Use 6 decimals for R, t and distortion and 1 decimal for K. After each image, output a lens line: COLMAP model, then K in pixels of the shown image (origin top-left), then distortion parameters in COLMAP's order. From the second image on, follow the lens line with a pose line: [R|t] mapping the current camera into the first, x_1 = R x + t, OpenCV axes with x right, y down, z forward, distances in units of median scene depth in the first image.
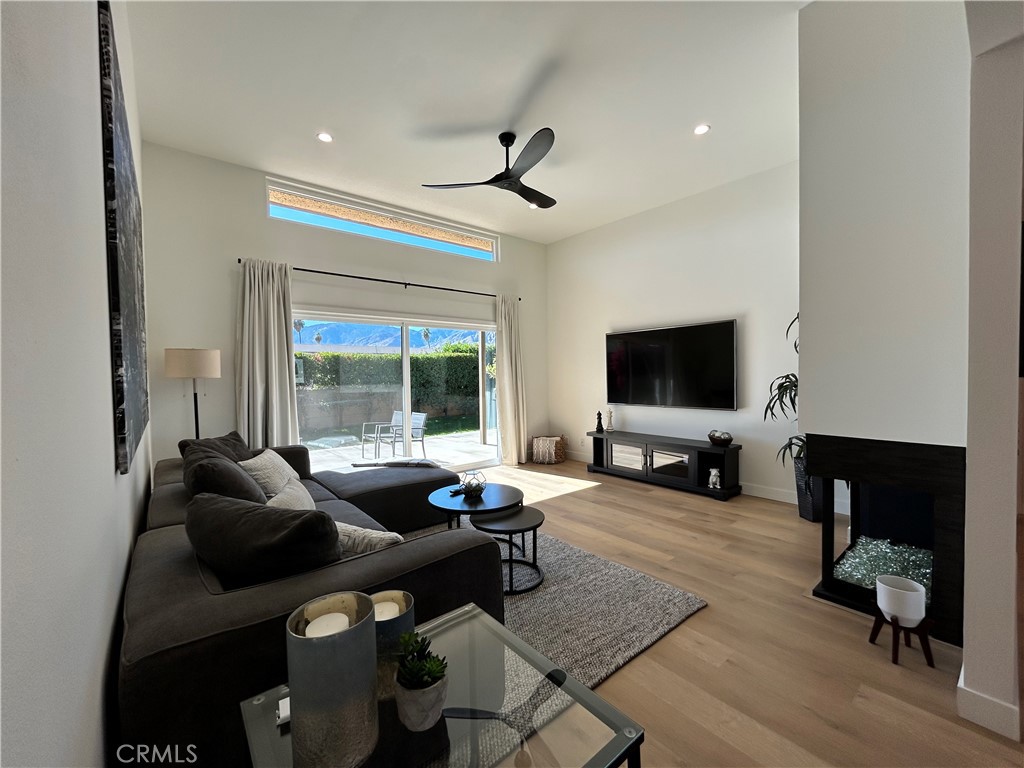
lens RADIAL K [[416.1, 0, 510.3], [0, 416.1, 385.5], [0, 0, 1]] dist [-0.004002, 0.000702]
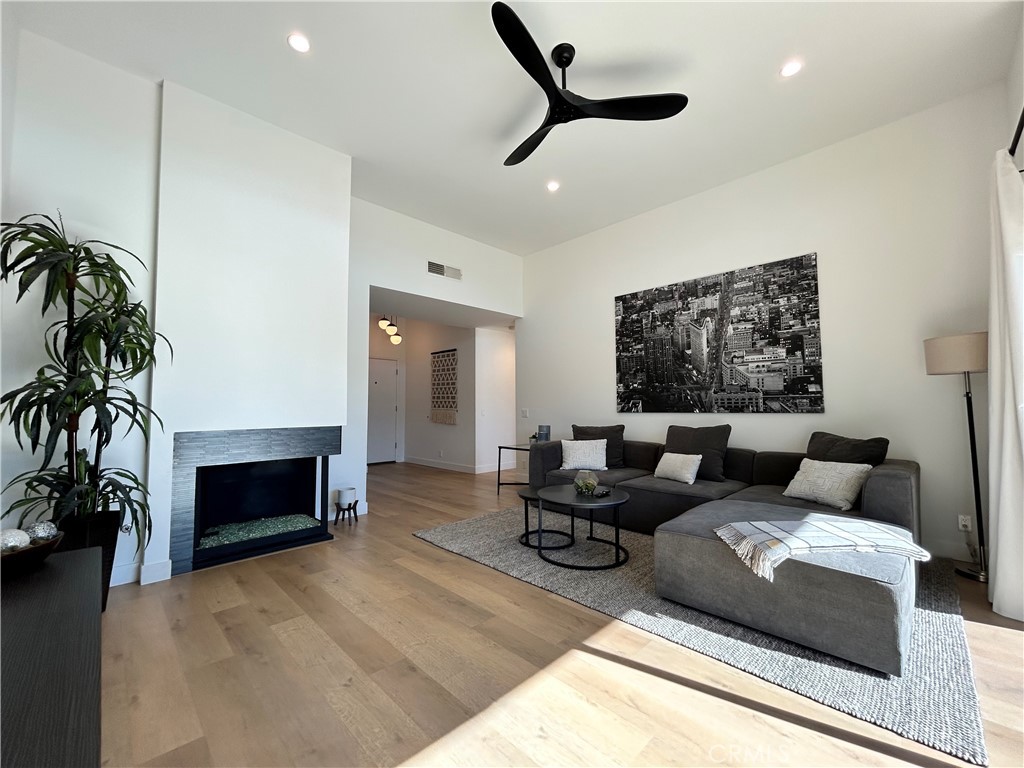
lens RADIAL K [[416.1, 0, 510.3], [0, 416.1, 385.5], [0, 0, 1]] dist [-0.004002, 0.000702]
pose [[-0.996199, 0.012971, -0.086133, 0.132935], [0.014834, 0.999669, -0.021032, 0.005211], [0.085832, -0.022230, -0.996062, 1.444265]]
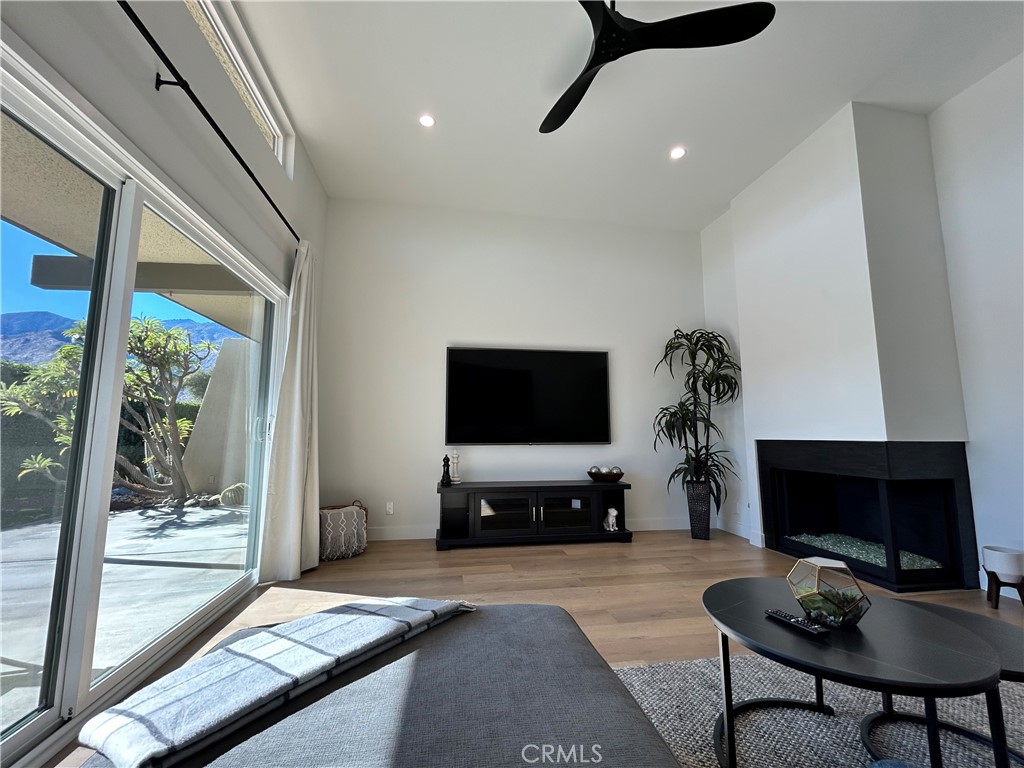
lens RADIAL K [[416.1, 0, 510.3], [0, 416.1, 385.5], [0, 0, 1]] dist [-0.004002, 0.000702]
pose [[0.507871, 0.114163, 0.853835, -0.444341], [0.014306, 0.989925, -0.140869, 0.061335], [-0.861315, 0.083759, 0.501120, 0.738853]]
